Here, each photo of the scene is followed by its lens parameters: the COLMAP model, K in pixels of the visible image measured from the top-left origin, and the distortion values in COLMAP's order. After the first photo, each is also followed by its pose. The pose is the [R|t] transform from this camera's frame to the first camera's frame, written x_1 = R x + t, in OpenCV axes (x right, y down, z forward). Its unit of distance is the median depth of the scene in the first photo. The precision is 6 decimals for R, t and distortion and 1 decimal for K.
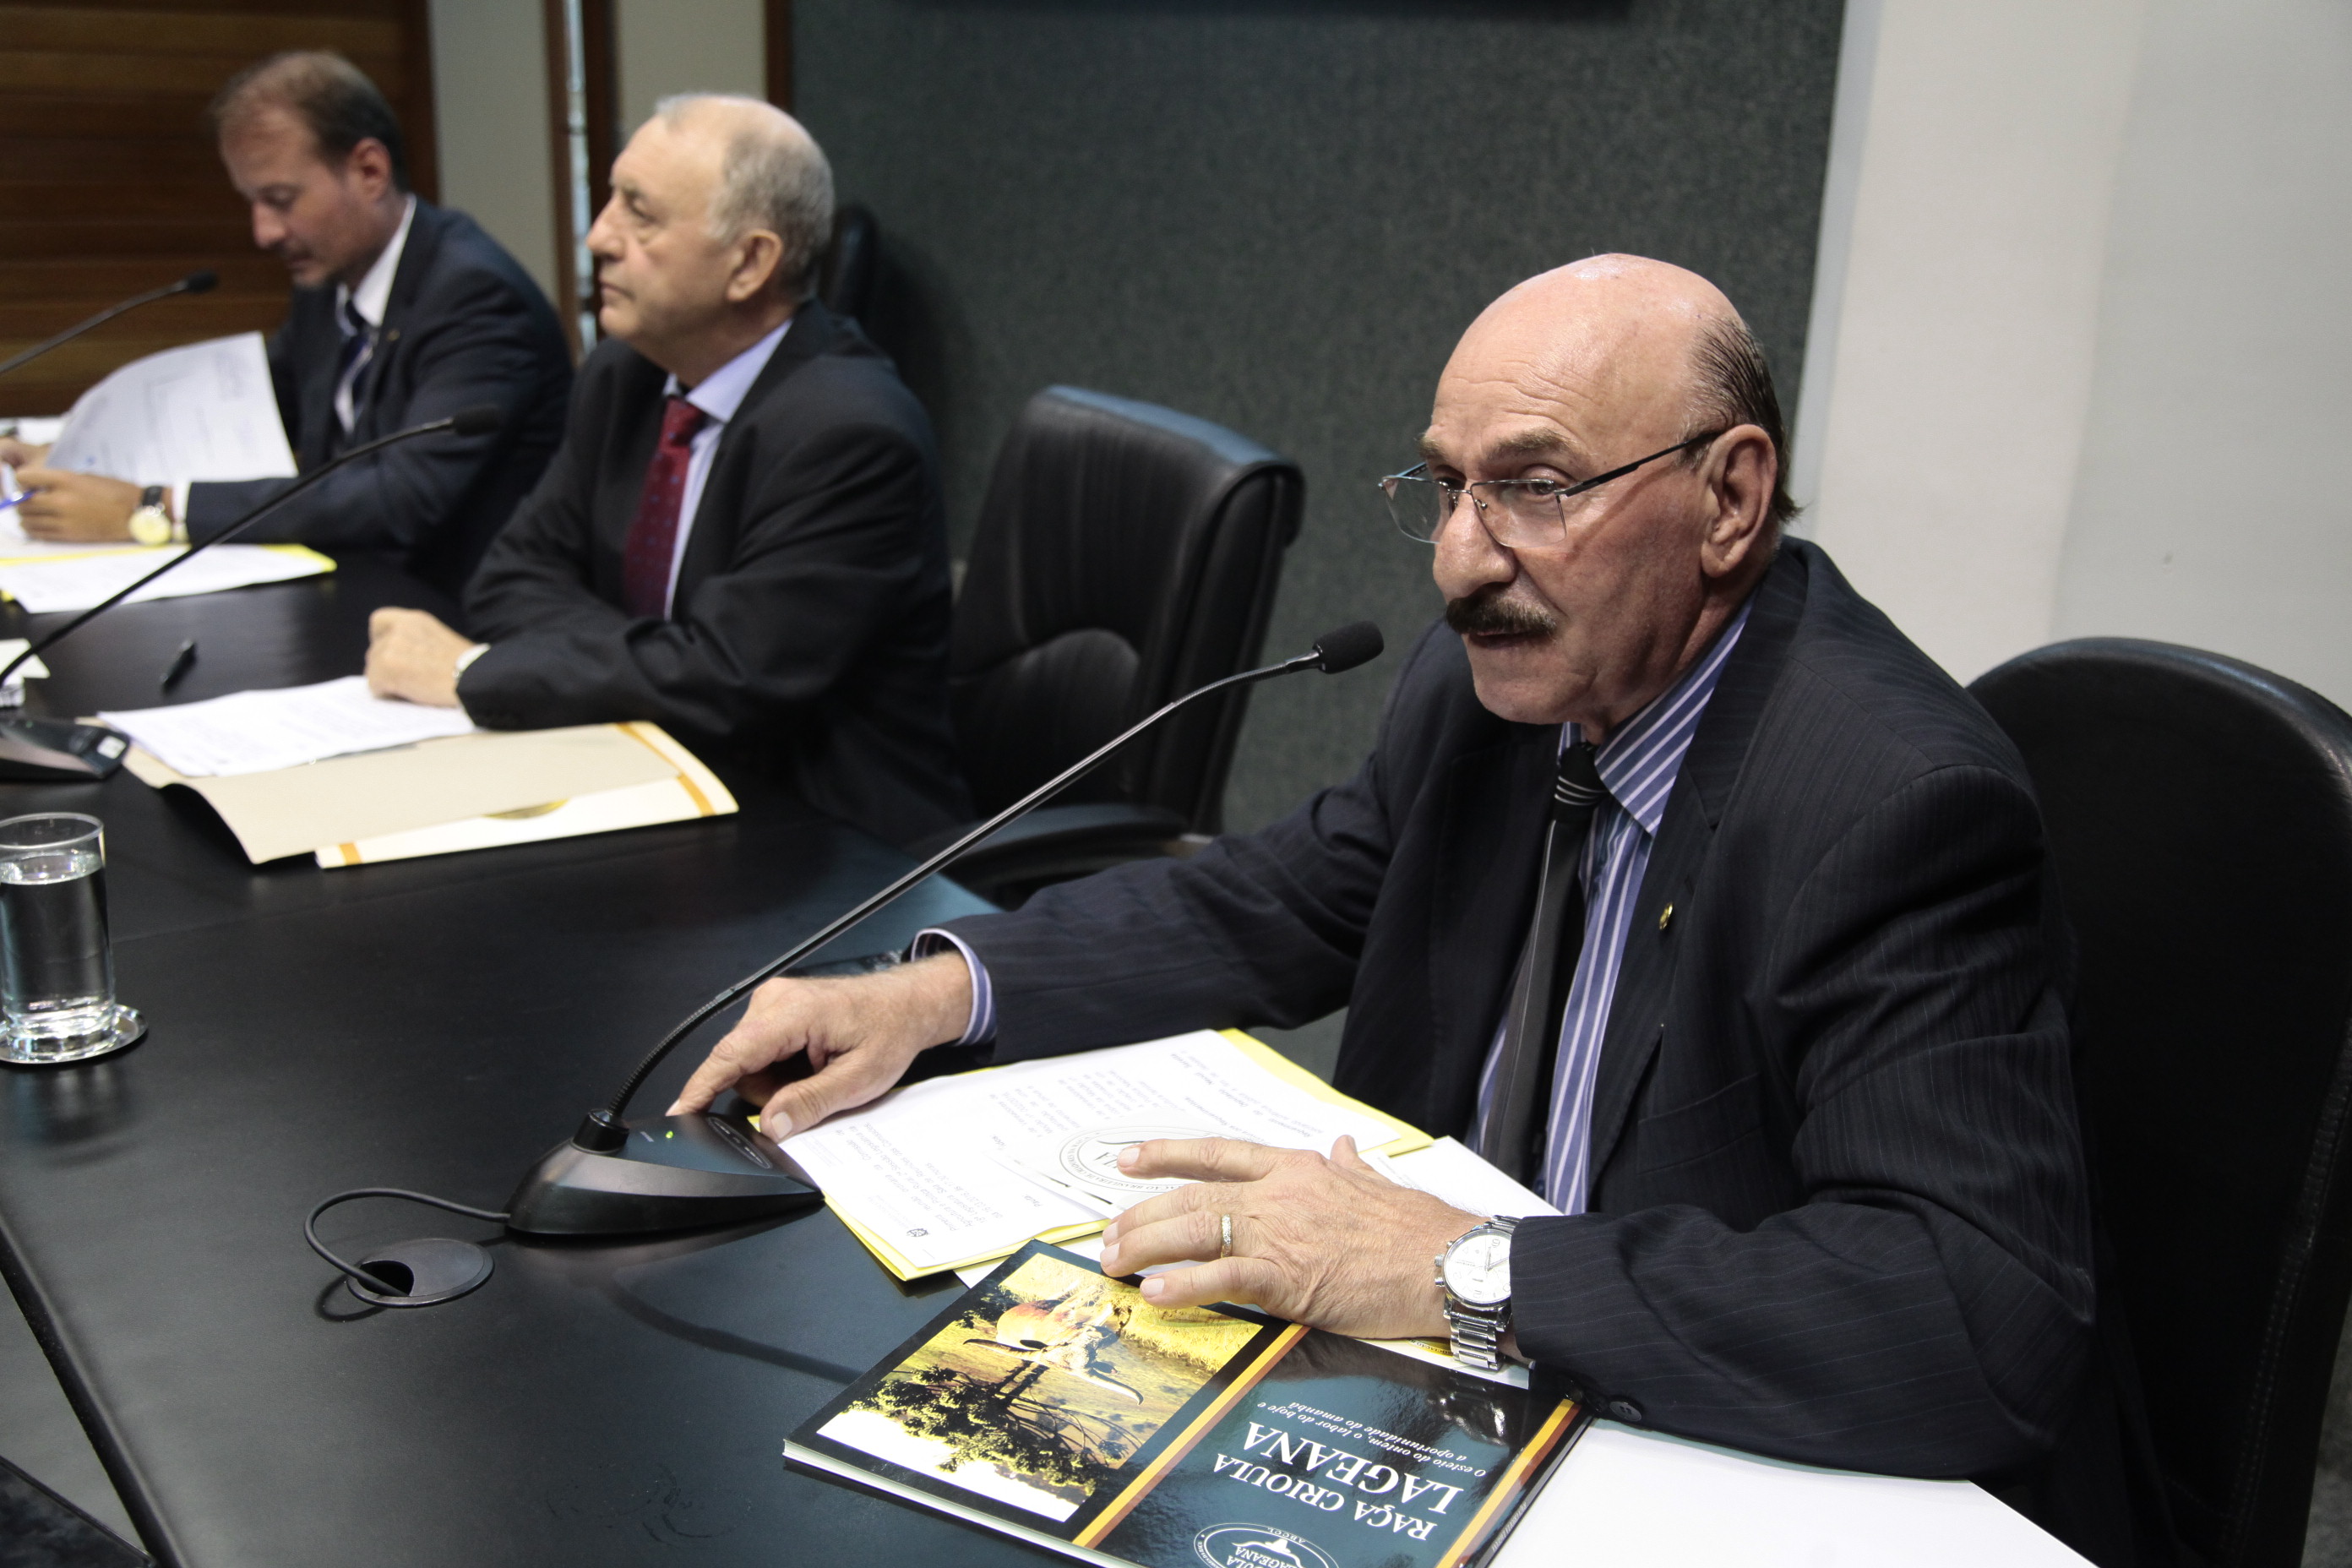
lens RADIAL K [[2500.9, 0, 1196.9], [0, 2500.9, 781.9], [0, 0, 1]] dist [0.003955, 0.000000]
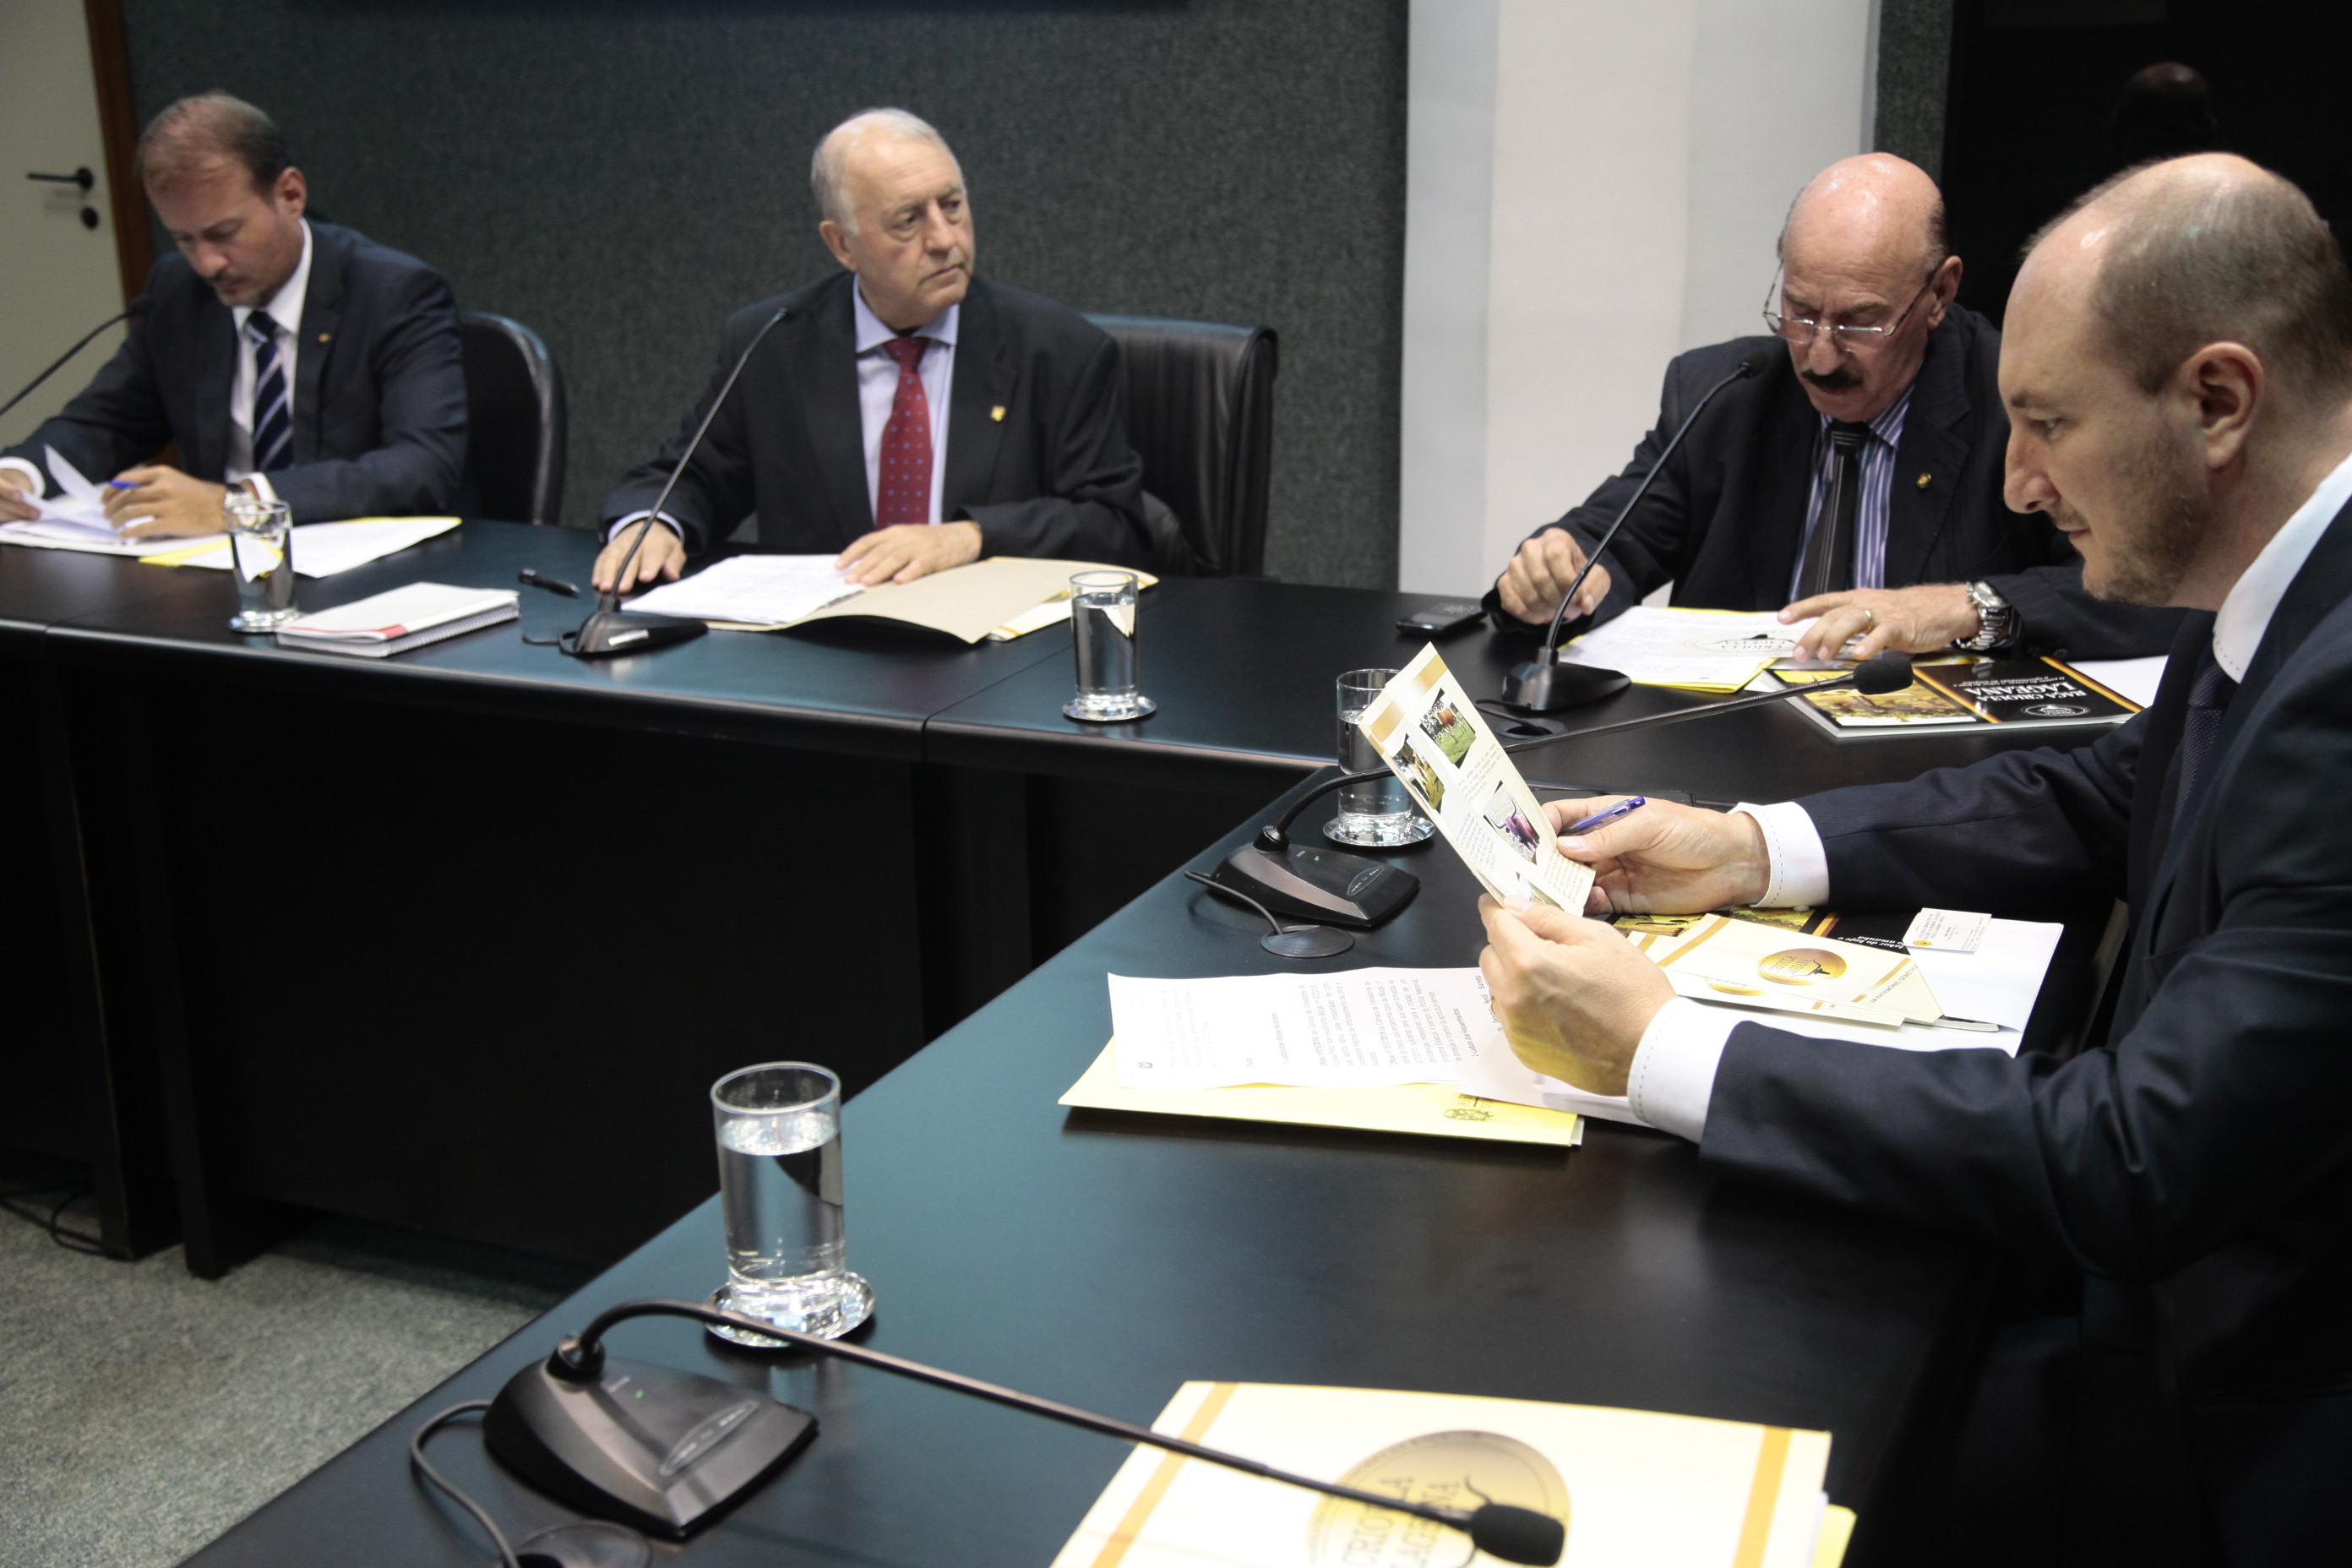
lens RADIAL K [[2737.0, 0, 1245.2], [0, 2737.0, 694.7], [0, 0, 1]] dist [0.086757, 0.000000]
pose [[0.859698, -0.171935, 0.480996, -0.578787], [0.186702, 0.982262, 0.017418, 0.034717], [-0.475459, 0.074829, 0.876550, -0.275842]]
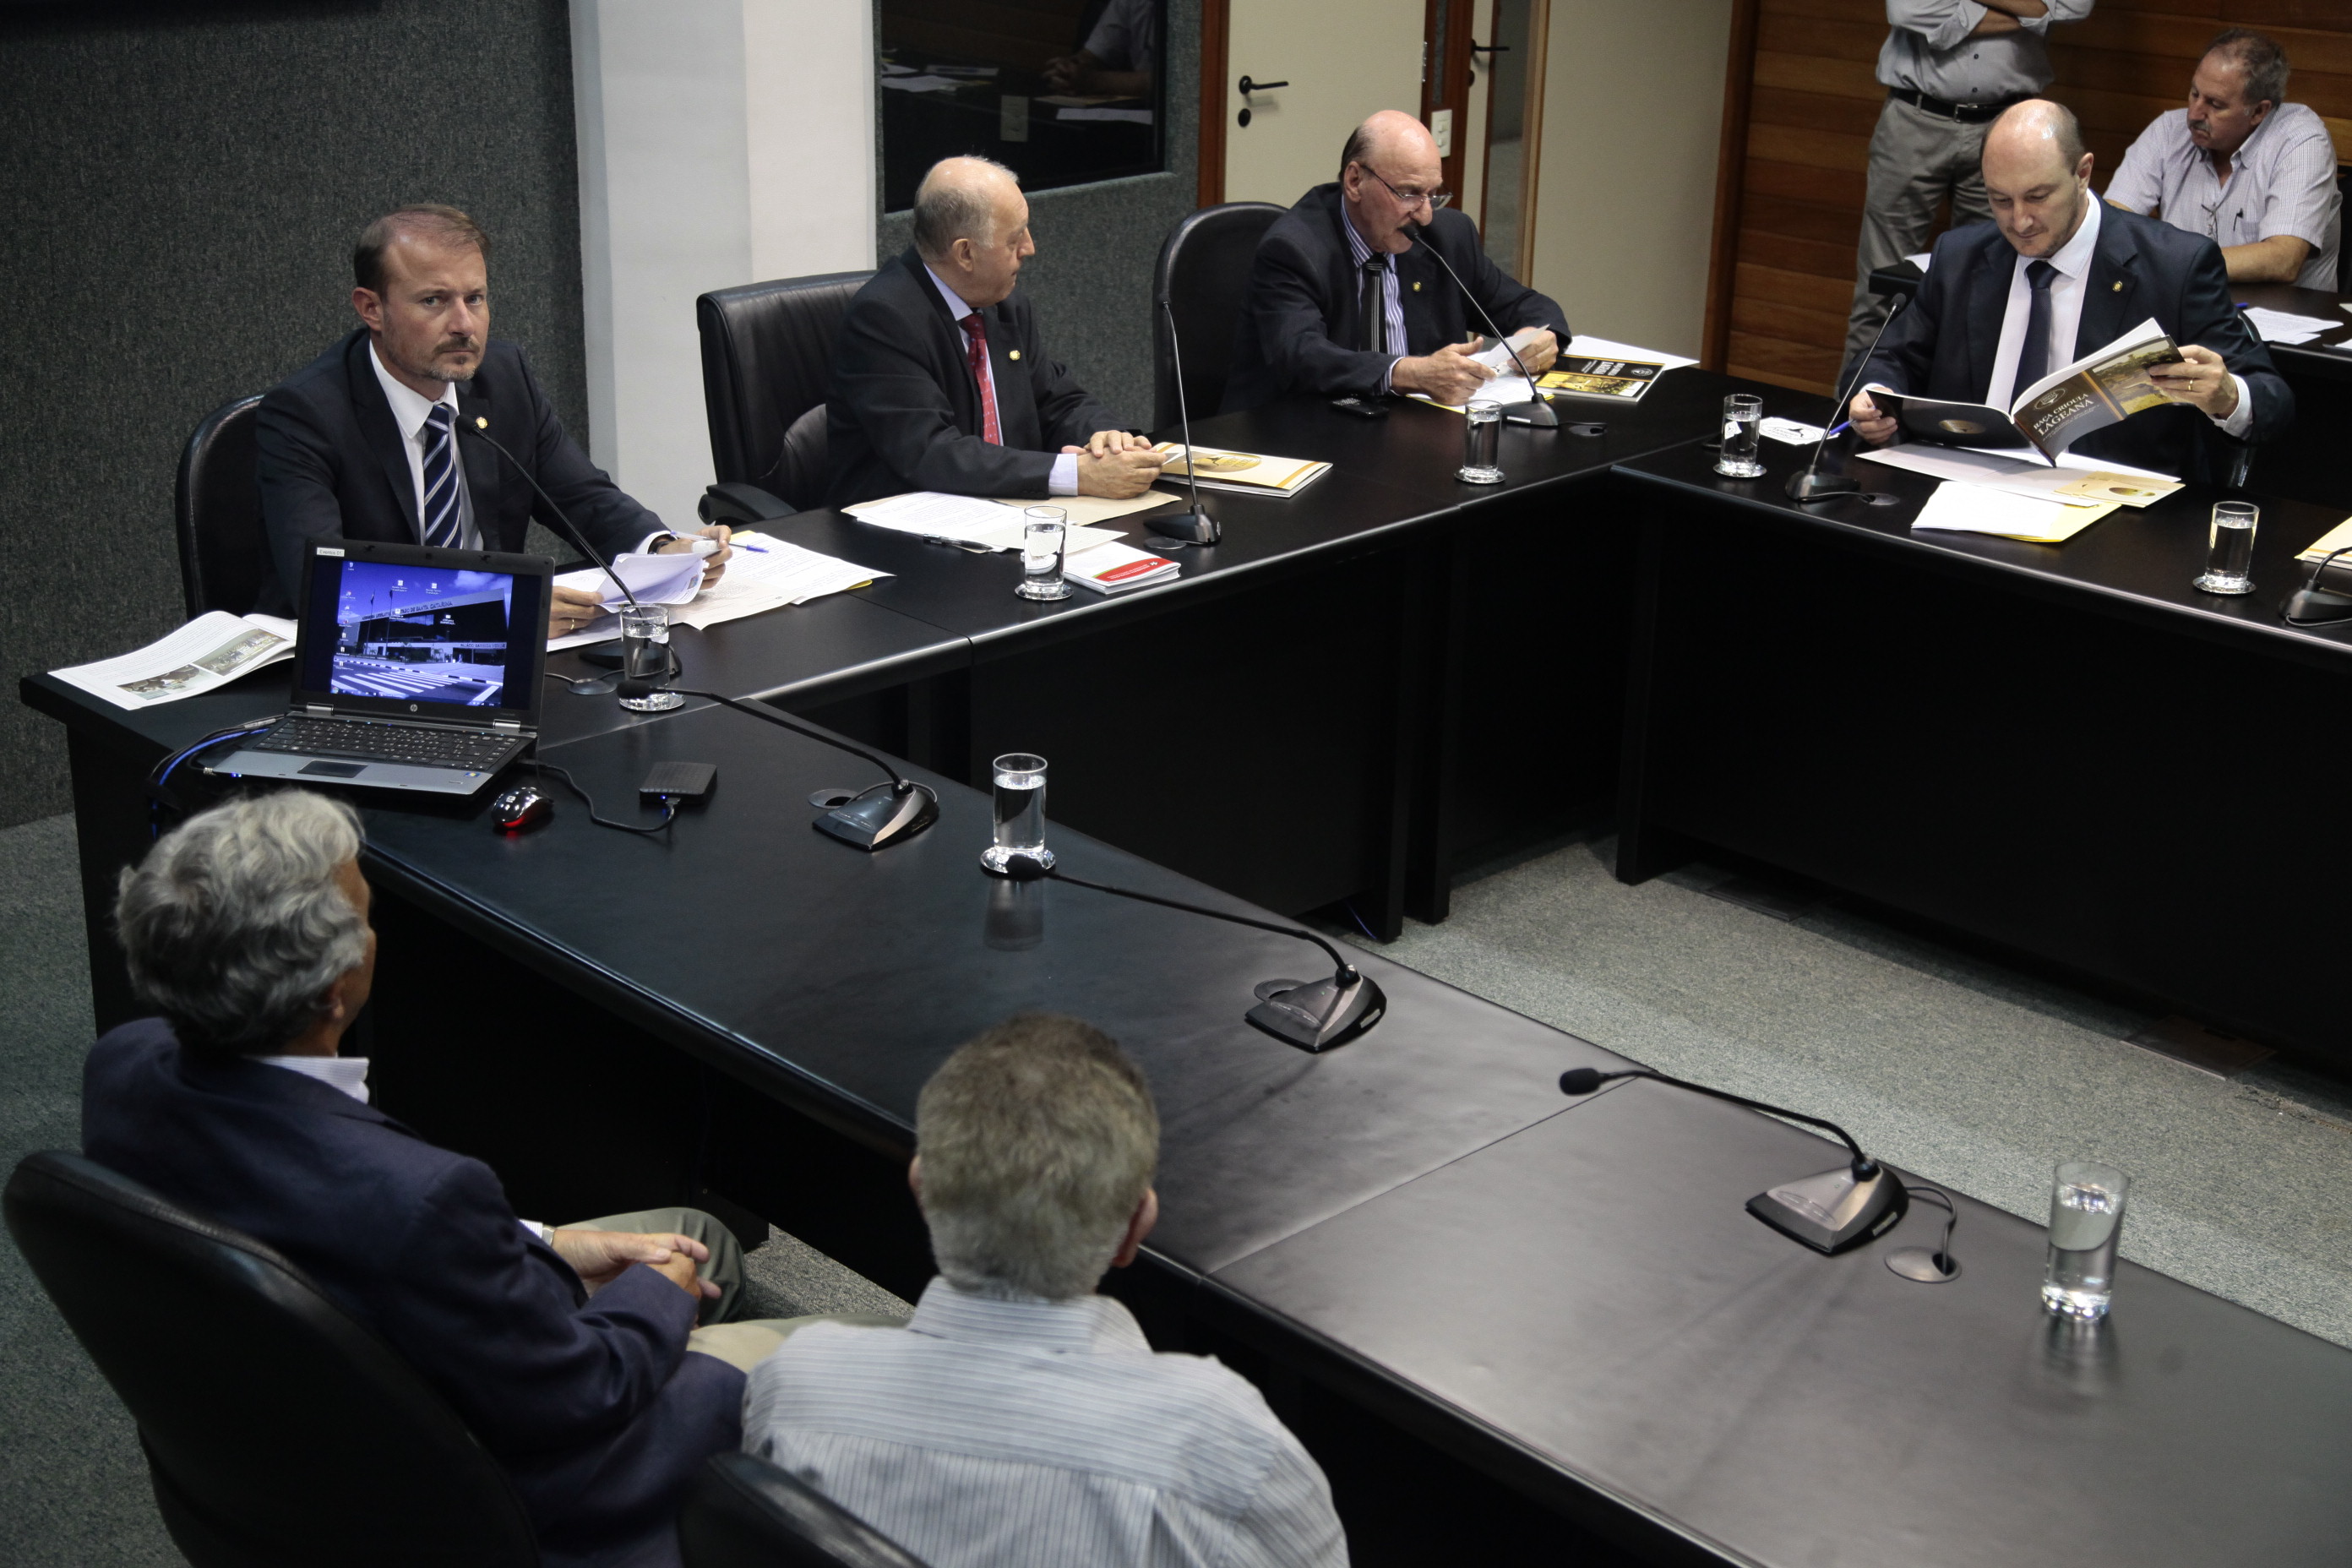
lens RADIAL K [[3248.9, 0, 1176.2], [0, 3248.9, 772.2], [0, 0, 1]] dist [0.161381, 0.000000]
pose [[-0.173705, -0.378500, 0.909156, -1.952847], [0.254288, 0.874644, 0.412716, -0.618005], [-0.951401, 0.302878, -0.055683, 0.806305]]
